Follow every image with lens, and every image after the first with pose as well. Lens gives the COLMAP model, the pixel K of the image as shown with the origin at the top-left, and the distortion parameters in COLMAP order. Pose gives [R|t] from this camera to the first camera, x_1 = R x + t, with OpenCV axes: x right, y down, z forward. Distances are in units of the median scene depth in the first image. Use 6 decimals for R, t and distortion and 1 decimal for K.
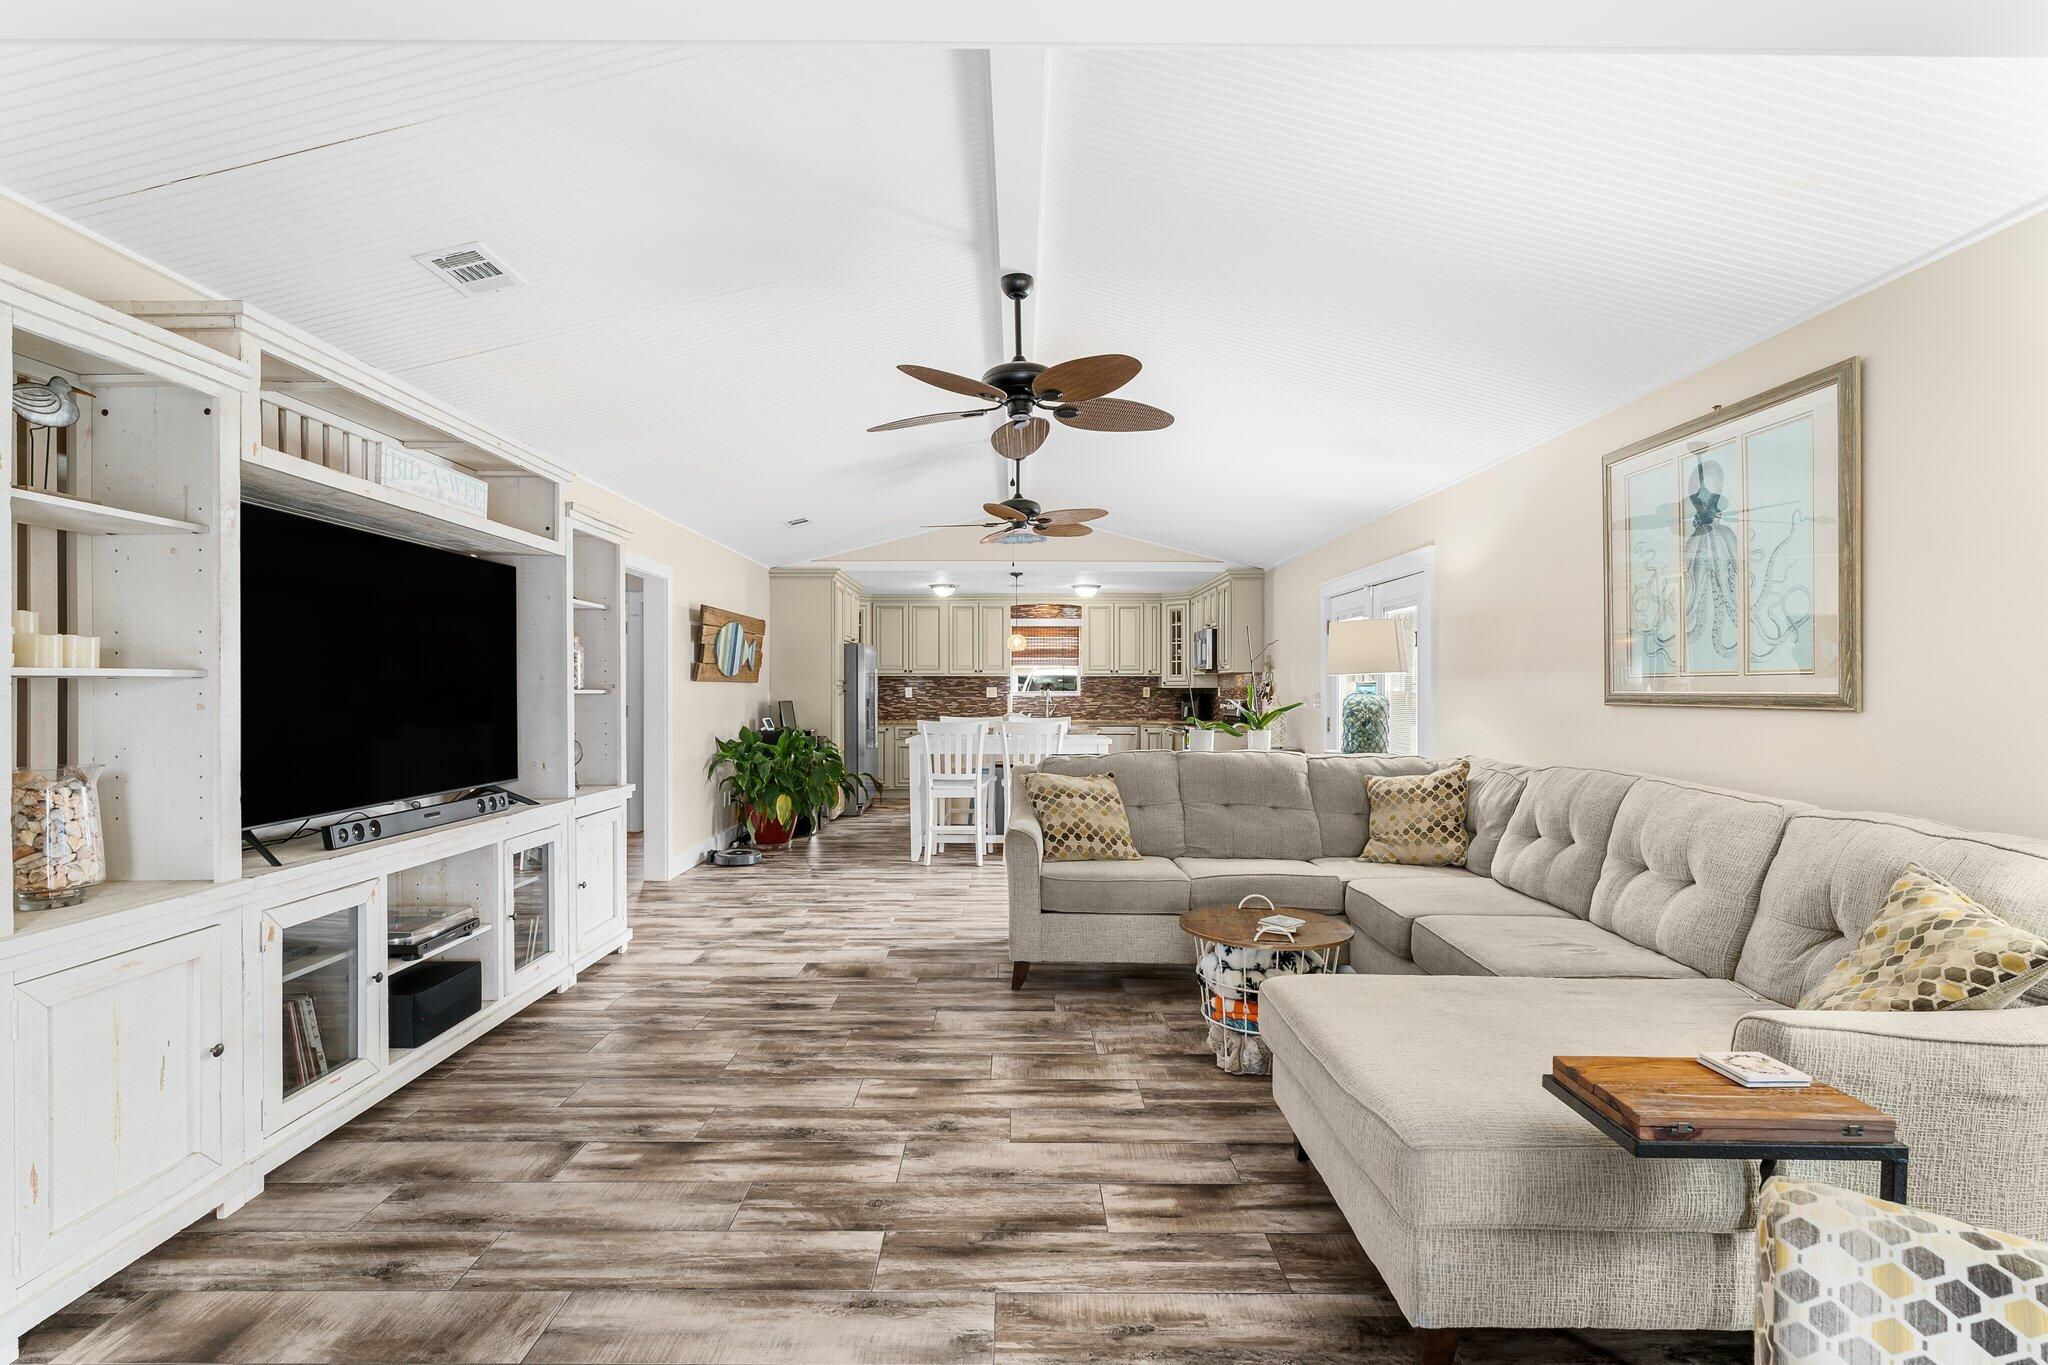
lens RADIAL K [[956.2, 0, 1028.1], [0, 956.2, 685.1], [0, 0, 1]] dist [-0.001897, -0.000058]
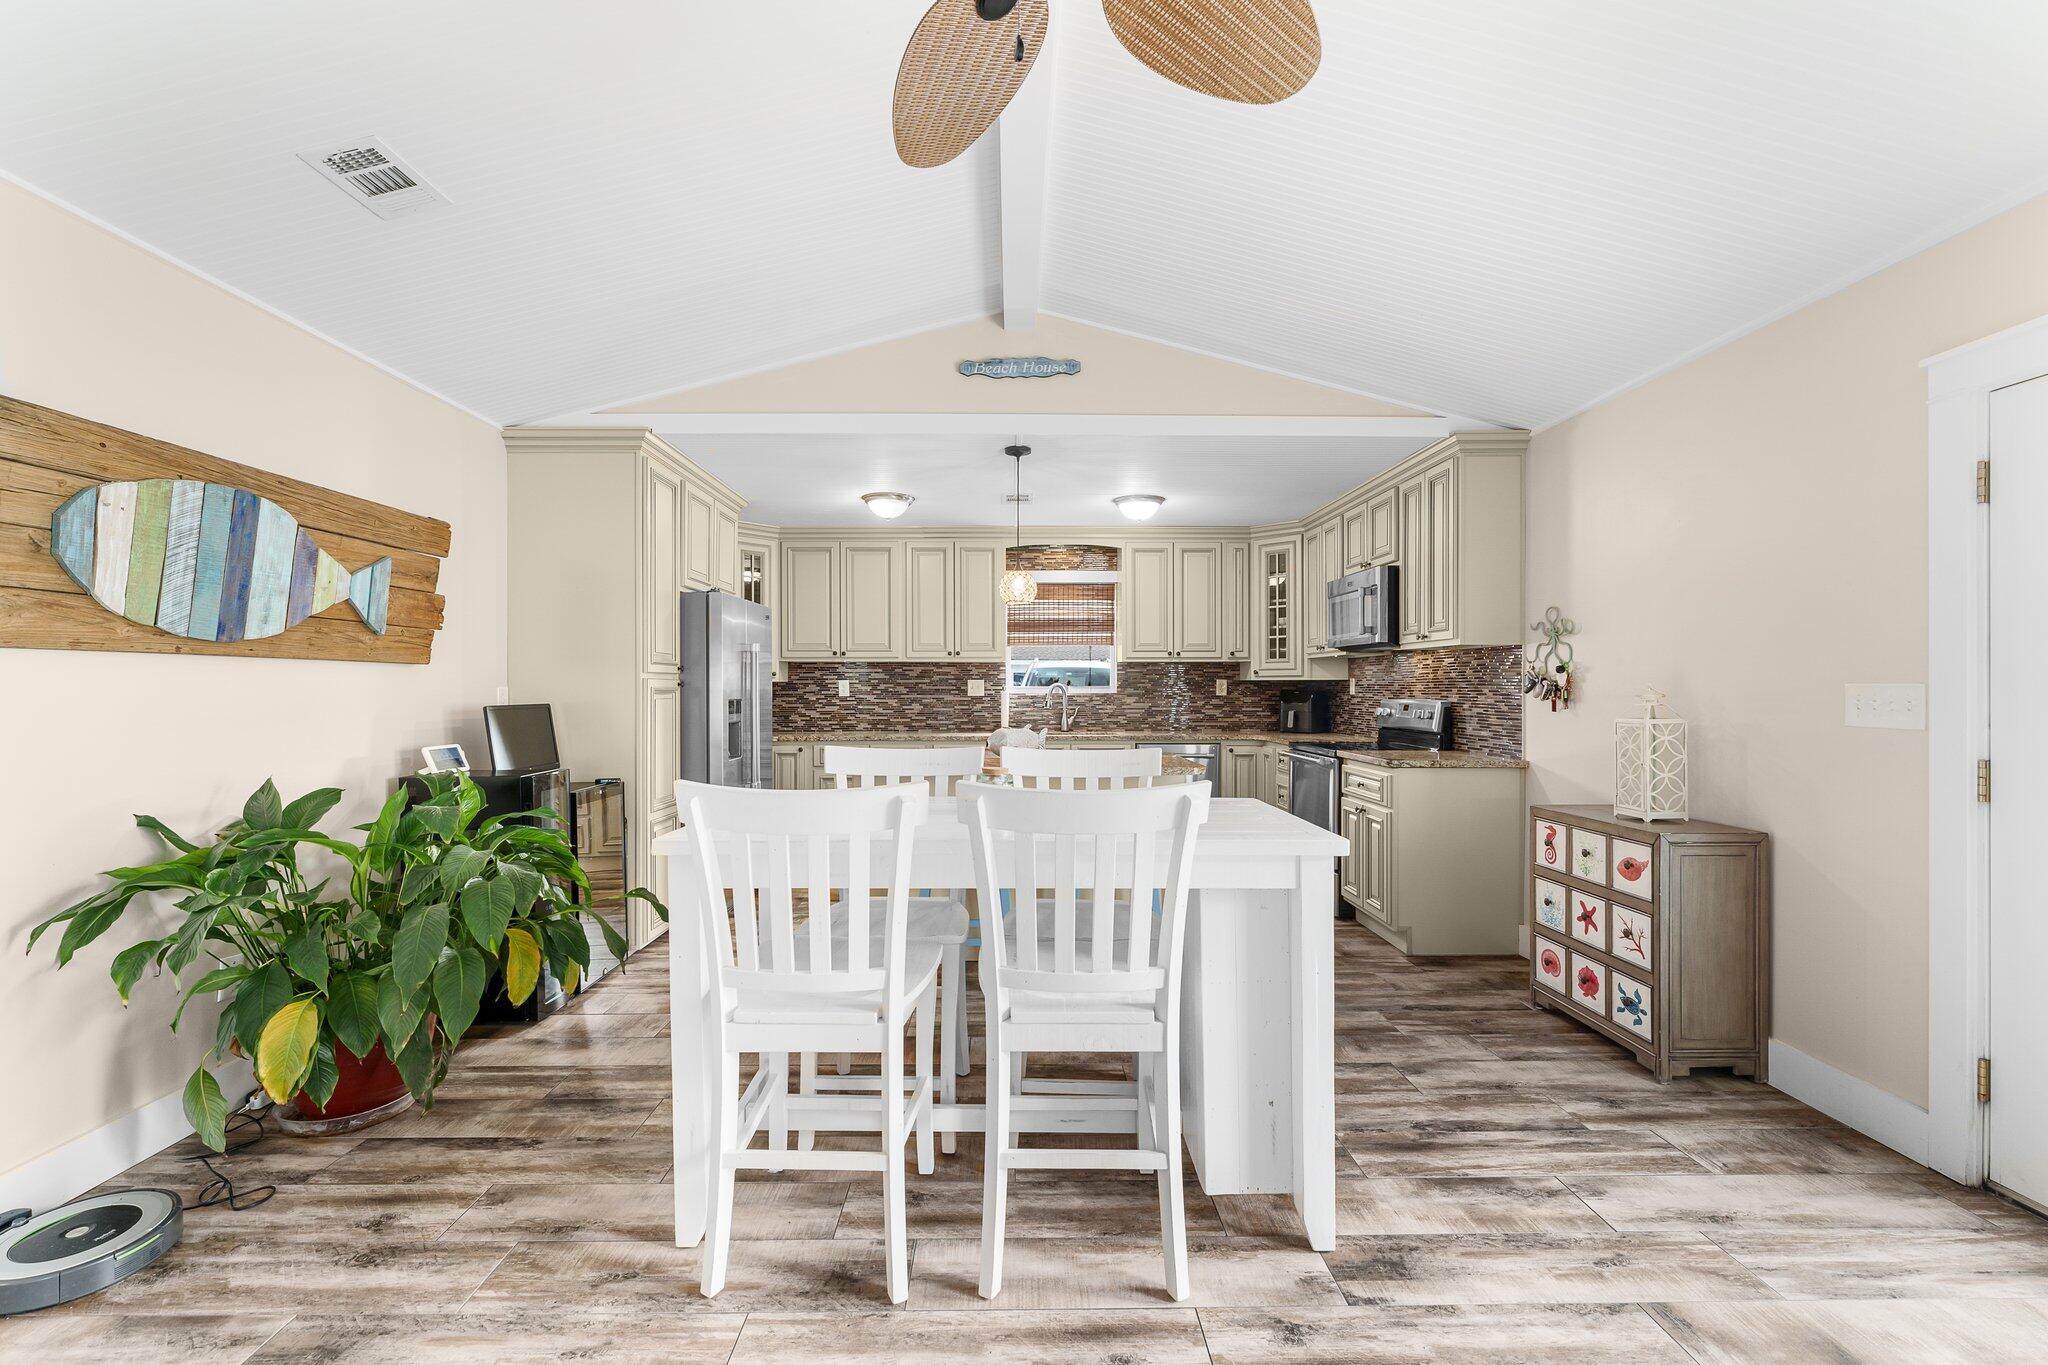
lens RADIAL K [[846.2, 0, 1007.6], [0, 846.2, 688.5], [0, 0, 1]] dist [-0.003073, 0.000452]
pose [[0.999835, -0.000784, -0.018154, -0.023594], [0.000870, 0.999988, 0.004761, 0.017137], [0.018150, -0.004776, 0.999824, 1.452488]]
